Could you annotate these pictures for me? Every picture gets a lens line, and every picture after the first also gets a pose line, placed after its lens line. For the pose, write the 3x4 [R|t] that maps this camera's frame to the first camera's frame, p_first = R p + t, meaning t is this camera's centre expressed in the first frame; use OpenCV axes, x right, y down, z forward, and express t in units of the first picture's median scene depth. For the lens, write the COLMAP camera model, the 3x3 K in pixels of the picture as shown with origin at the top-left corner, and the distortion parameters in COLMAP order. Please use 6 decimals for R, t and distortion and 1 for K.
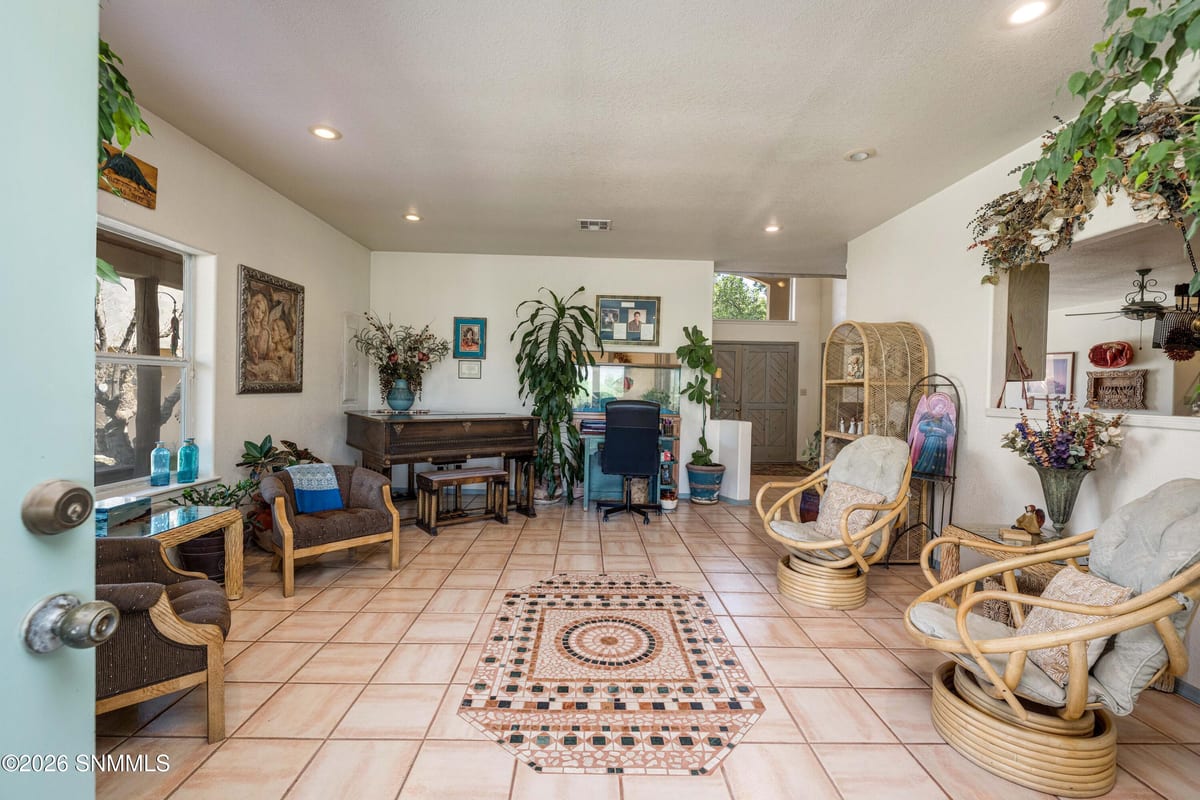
lens RADIAL K [[497.6, 0, 599.6], [0, 497.6, 396.5], [0, 0, 1]] dist [-0.004425, -0.000849]
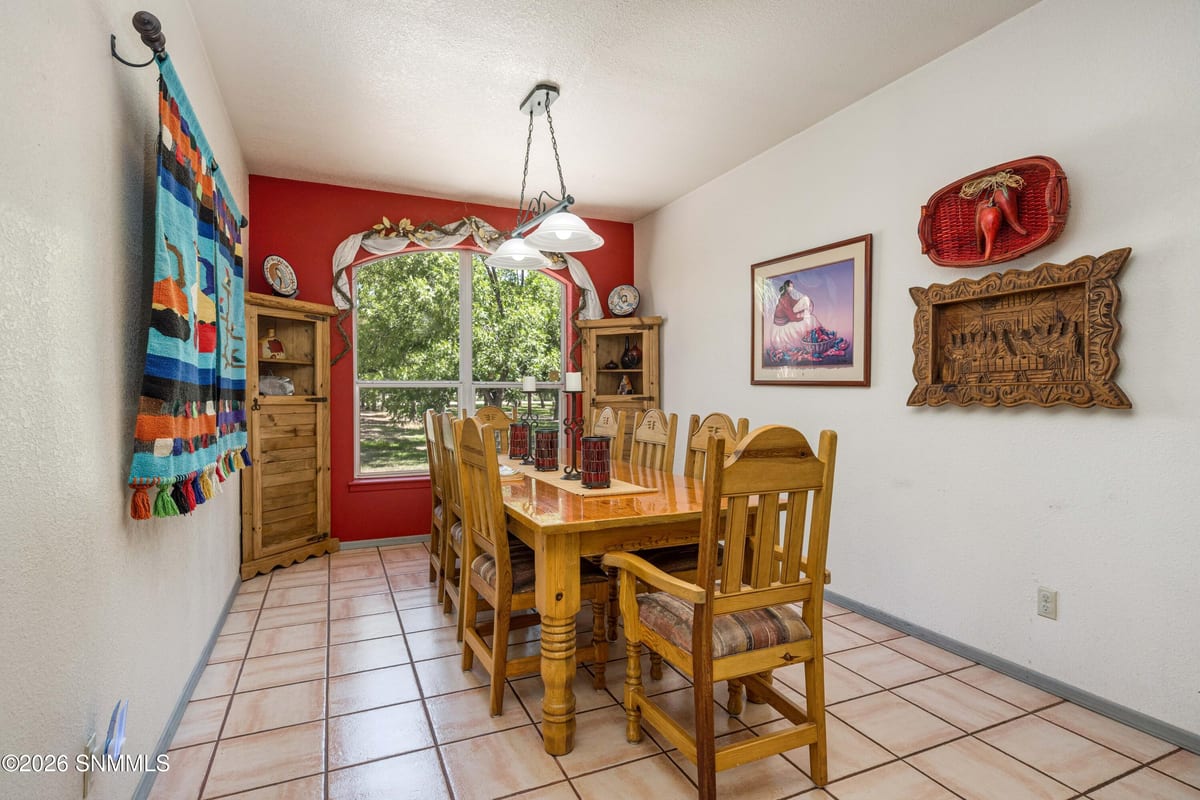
lens RADIAL K [[596.7, 0, 598.6], [0, 596.7, 399.3], [0, 0, 1]] dist [0.003761, 0.000270]
pose [[0.912321, -0.026825, 0.408596, 0.138986], [0.028903, 0.999582, 0.001090, 0.002499], [-0.408455, 0.010815, 0.912714, 0.157128]]
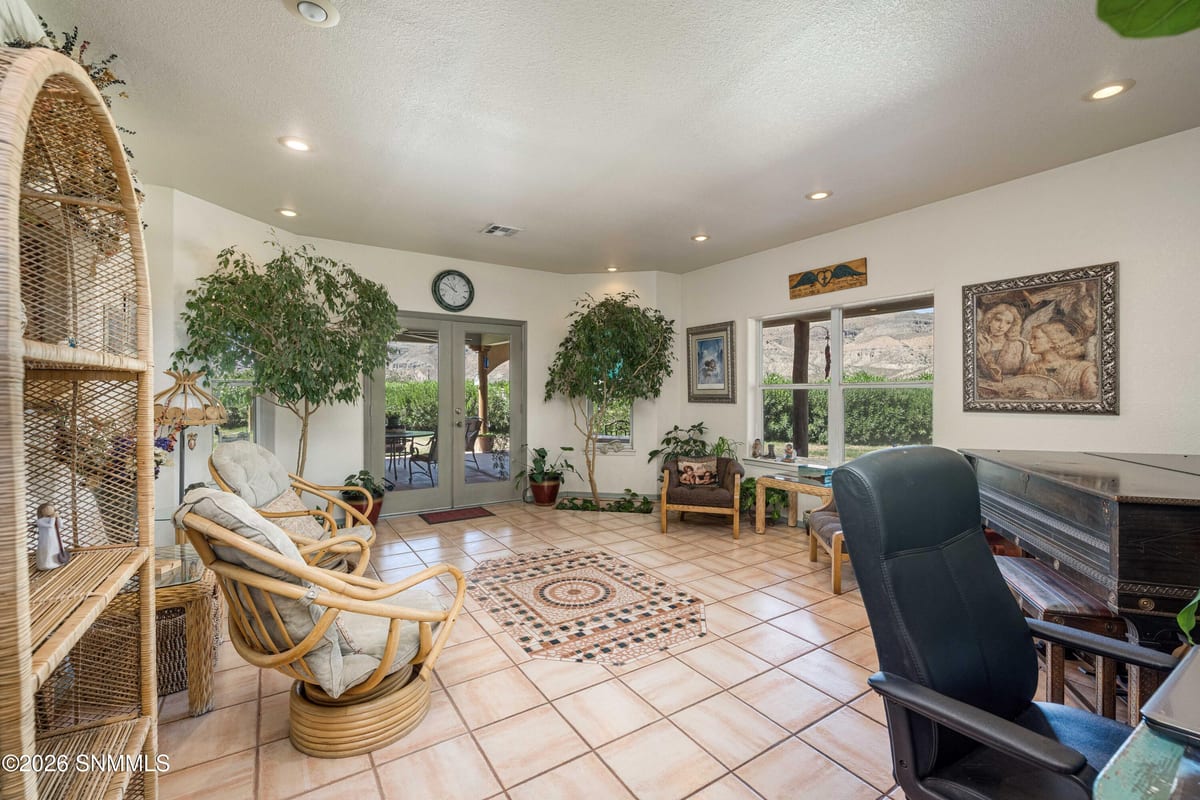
lens RADIAL K [[497.6, 0, 595.3], [0, 497.6, 396.7], [0, 0, 1]] dist [-0.004425, -0.000849]
pose [[-0.846229, -0.018286, -0.532506, 0.630285], [-0.027873, 0.999562, 0.009970, -0.033376], [0.532090, 0.023279, -0.846368, 1.975875]]
